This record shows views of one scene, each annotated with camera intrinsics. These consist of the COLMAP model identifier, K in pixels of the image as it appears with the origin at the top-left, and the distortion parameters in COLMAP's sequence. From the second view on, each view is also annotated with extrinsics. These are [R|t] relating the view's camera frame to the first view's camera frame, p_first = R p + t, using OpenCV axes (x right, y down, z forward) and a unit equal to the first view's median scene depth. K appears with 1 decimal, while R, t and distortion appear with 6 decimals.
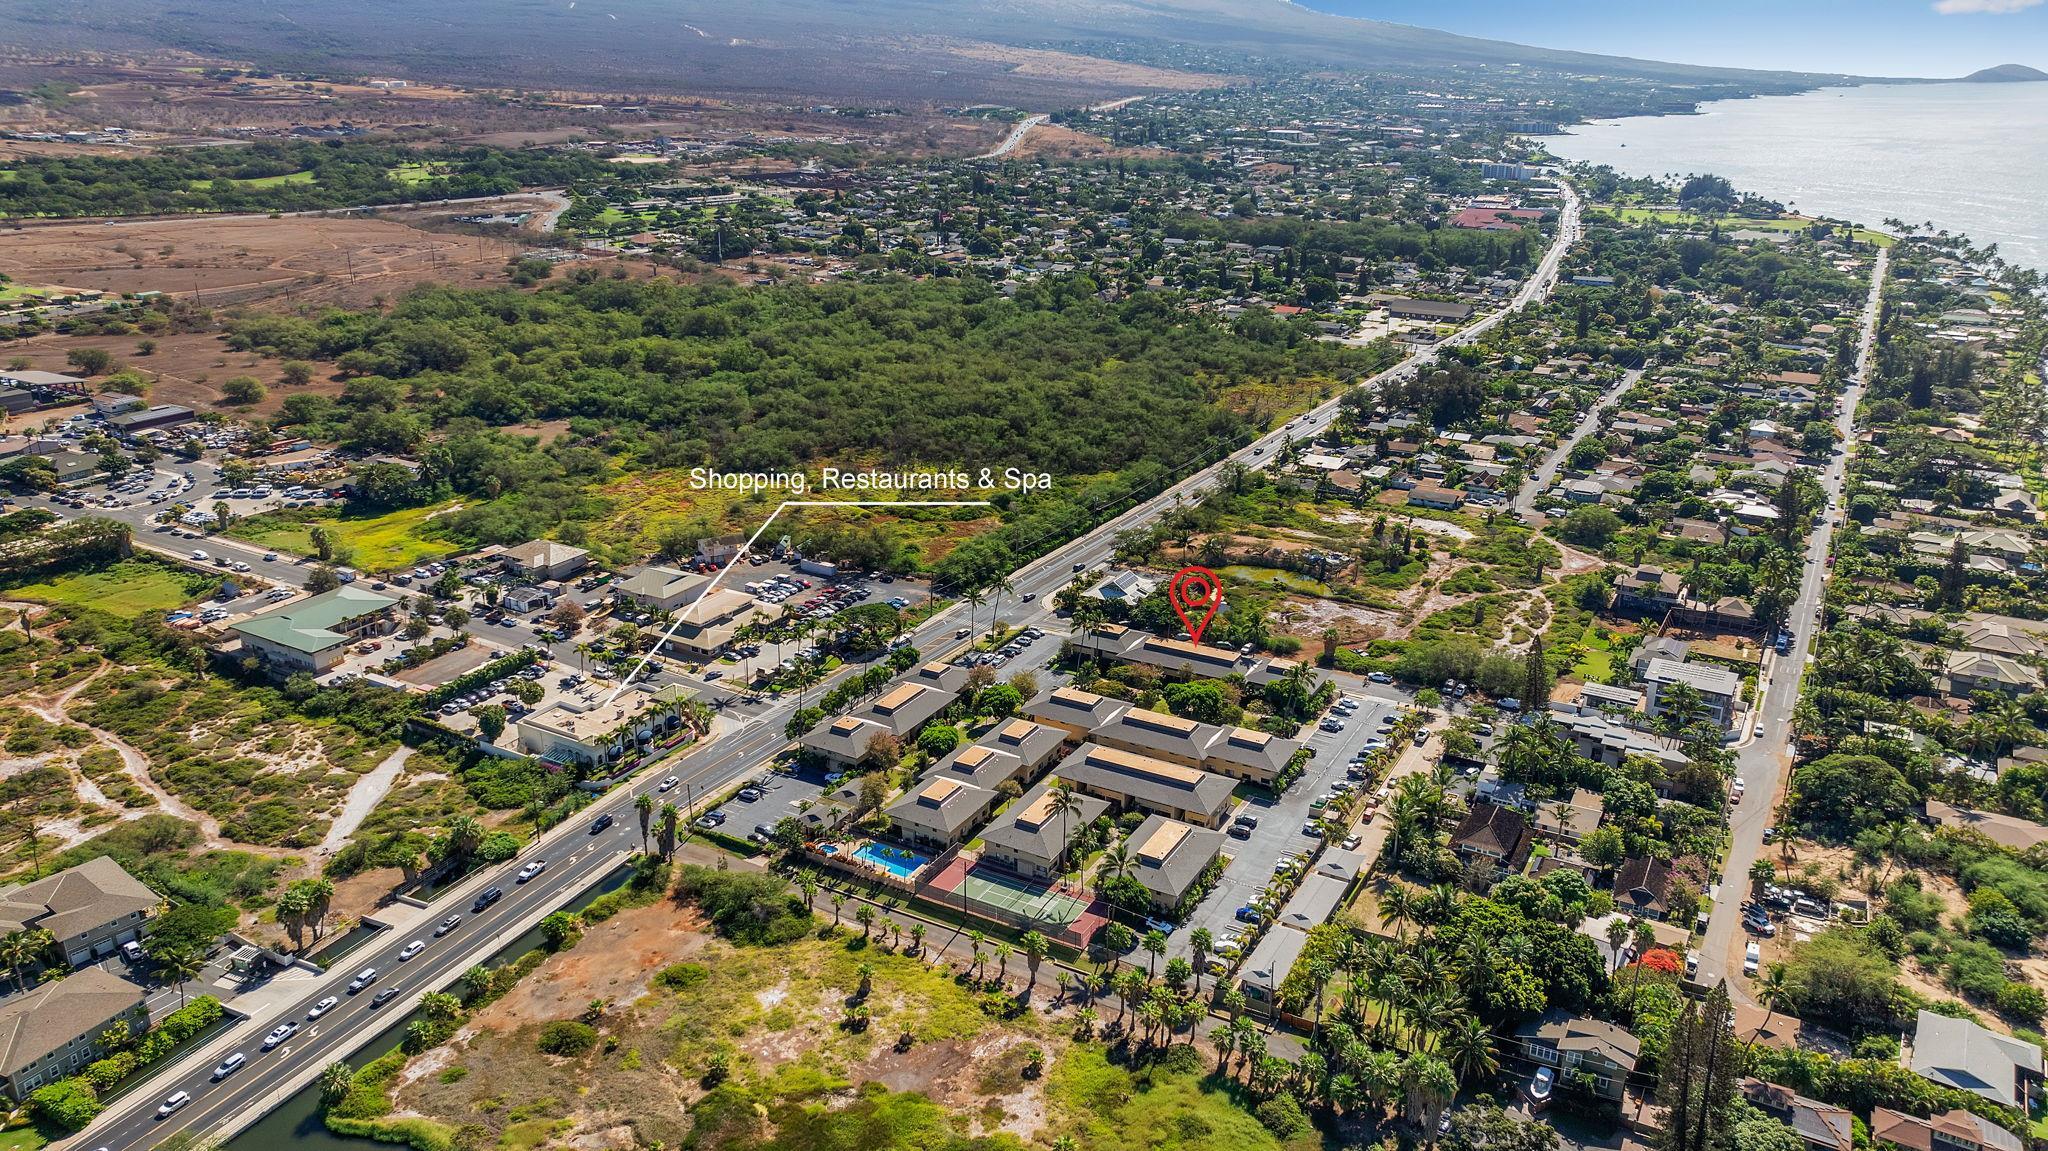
lens RADIAL K [[1394.5, 0, 1024.0], [0, 1394.5, 575.5], [0, 0, 1]] dist [-0.030139, -0.000471]
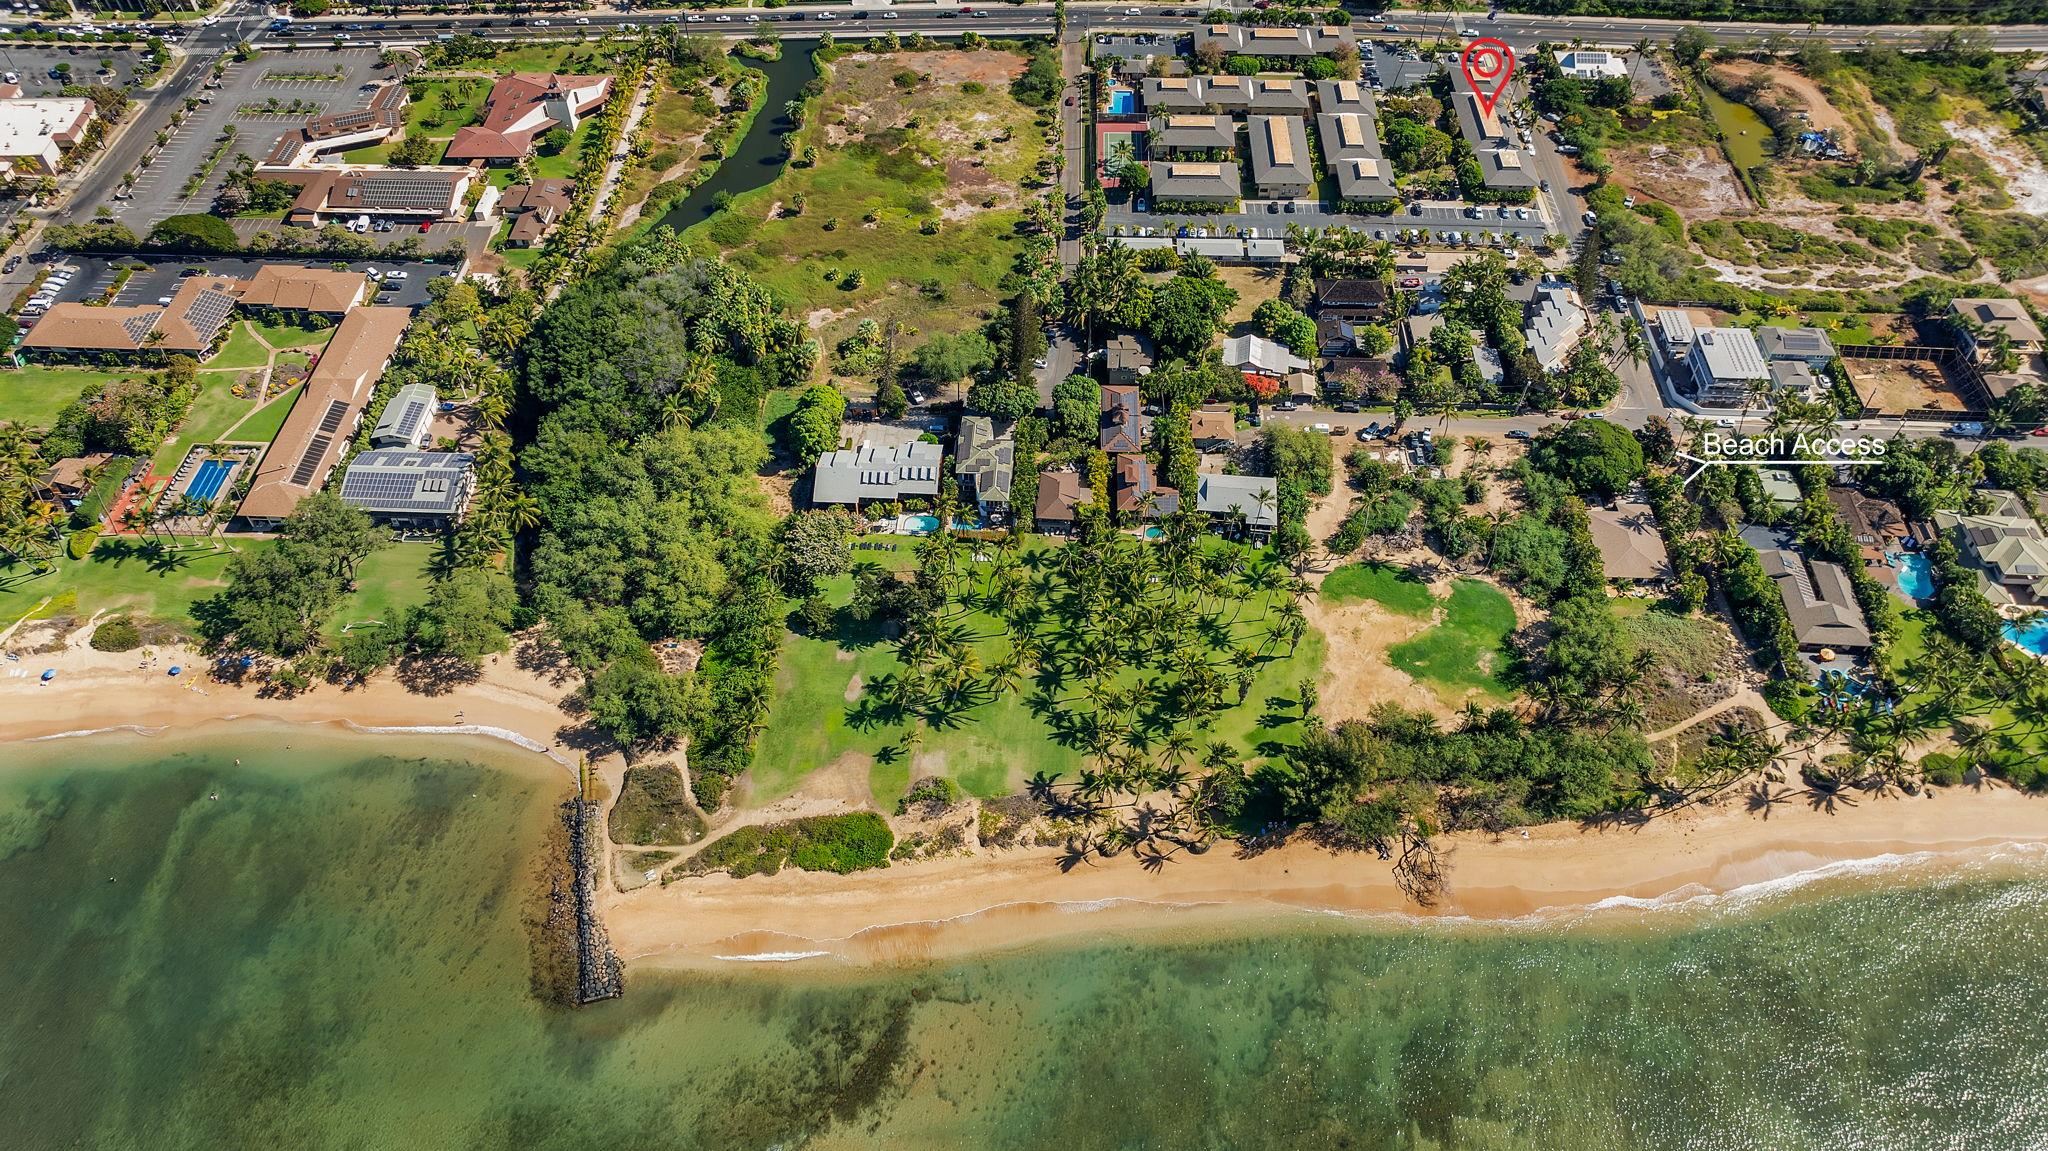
lens RADIAL K [[1394.5, 0, 1024.0], [0, 1394.5, 575.5], [0, 0, 1]] dist [-0.030139, -0.000471]
pose [[0.492498, 0.688064, -0.532929, 0.833588], [-0.287110, 0.706510, 0.646847, -0.329933], [0.821592, -0.165561, 0.545505, -0.086268]]
